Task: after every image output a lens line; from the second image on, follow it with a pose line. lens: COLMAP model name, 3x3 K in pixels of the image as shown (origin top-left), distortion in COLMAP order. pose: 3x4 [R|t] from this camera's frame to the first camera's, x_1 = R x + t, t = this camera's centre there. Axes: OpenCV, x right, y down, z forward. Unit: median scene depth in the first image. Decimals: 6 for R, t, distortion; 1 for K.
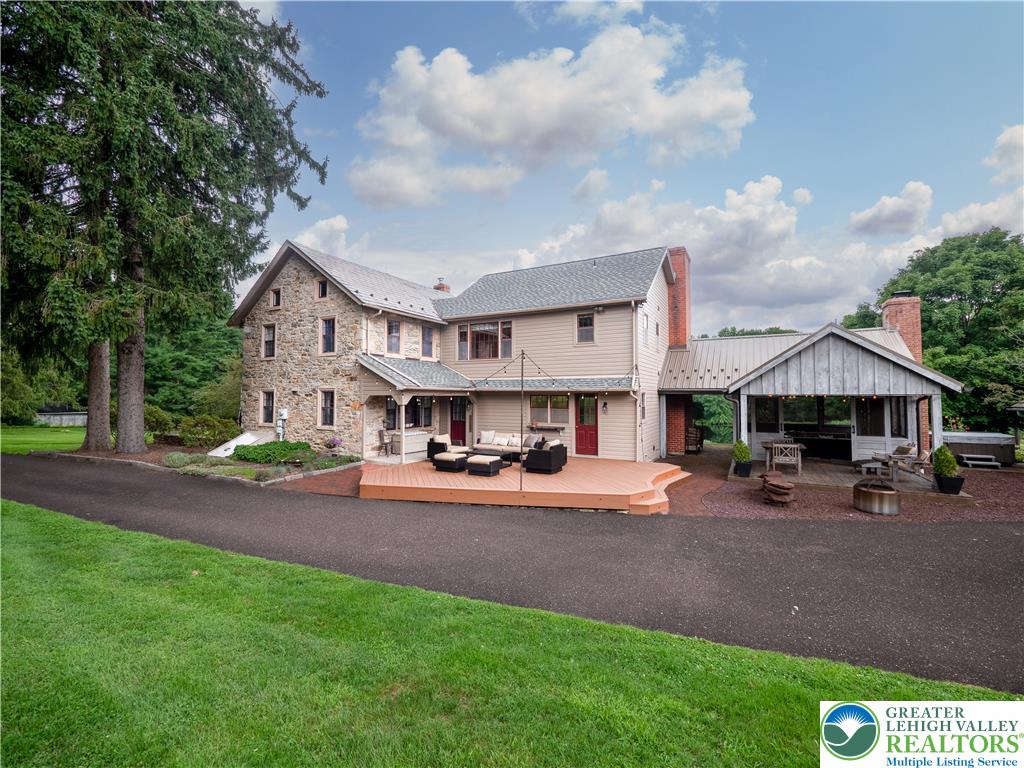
lens RADIAL K [[411.8, 0, 514.2], [0, 411.8, 382.6], [0, 0, 1]] dist [0.000109, -0.000021]
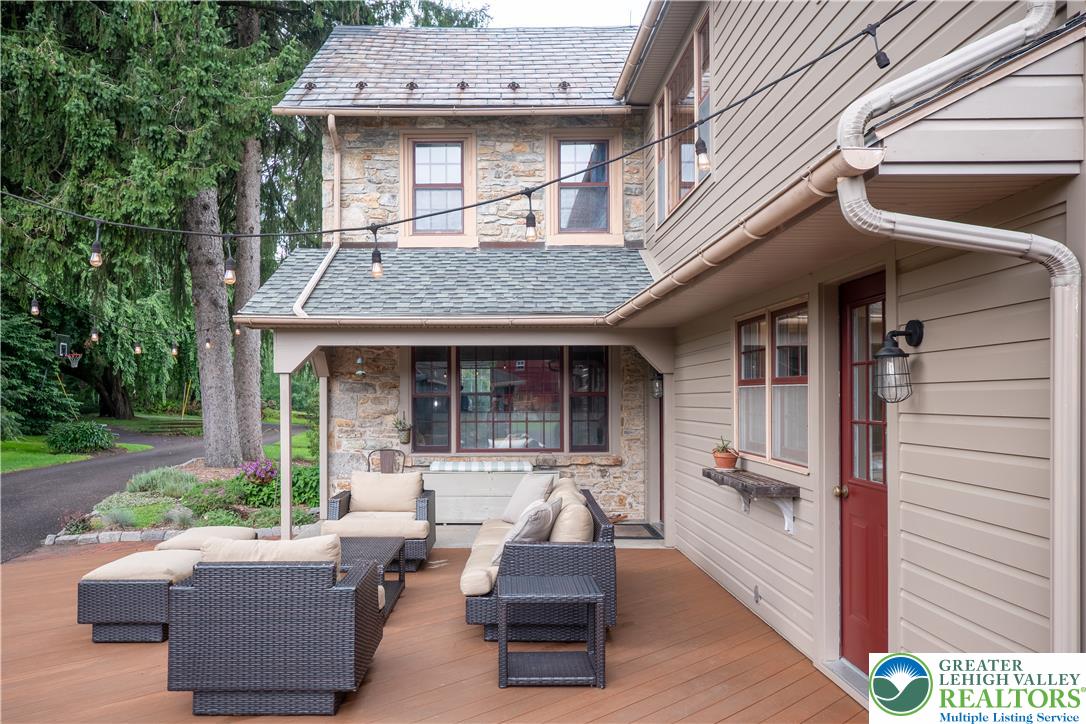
lens RADIAL K [[850.0, 0, 542.4], [0, 850.0, 367.9], [0, 0, 1]] dist [0.007784, 0.000682]
pose [[0.495505, -0.034499, -0.867920, 0.387922], [0.030319, 0.999289, -0.022411, 0.063181], [0.868076, -0.015209, 0.496198, 0.736082]]
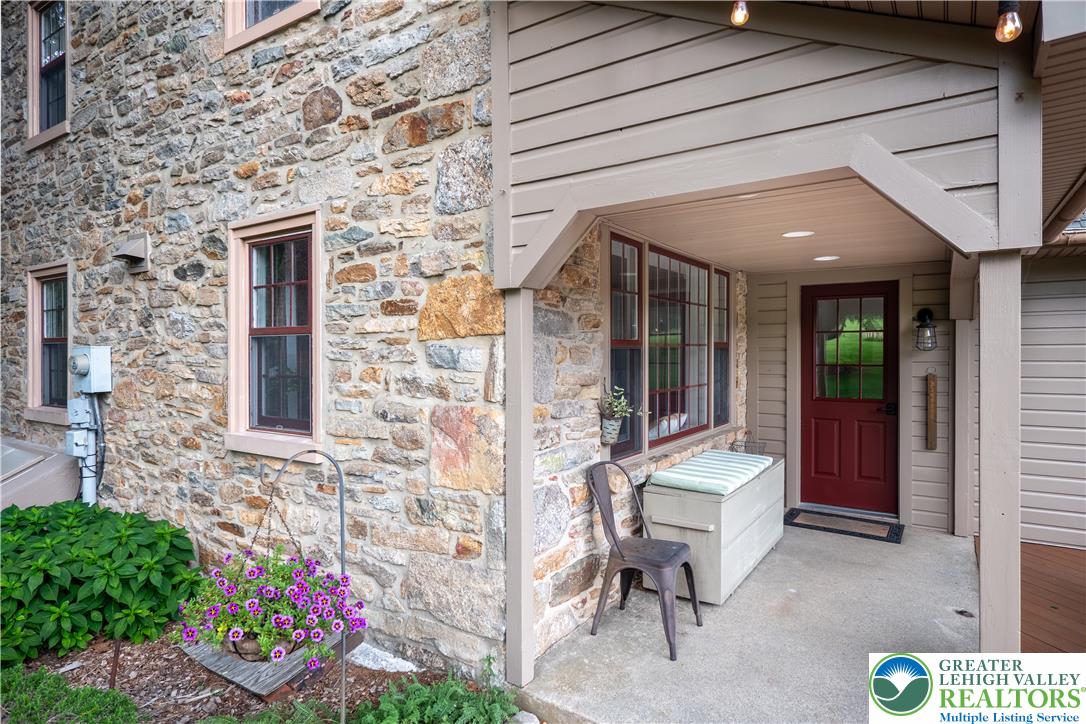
lens RADIAL K [[604.2, 0, 541.5], [0, 604.2, 359.8], [0, 0, 1]] dist [-0.001967, -0.000205]
pose [[0.997029, 0.000478, -0.077028, -0.321335], [0.002568, 0.999219, 0.039440, 0.063615], [0.076987, -0.039521, 0.996249, 0.750927]]
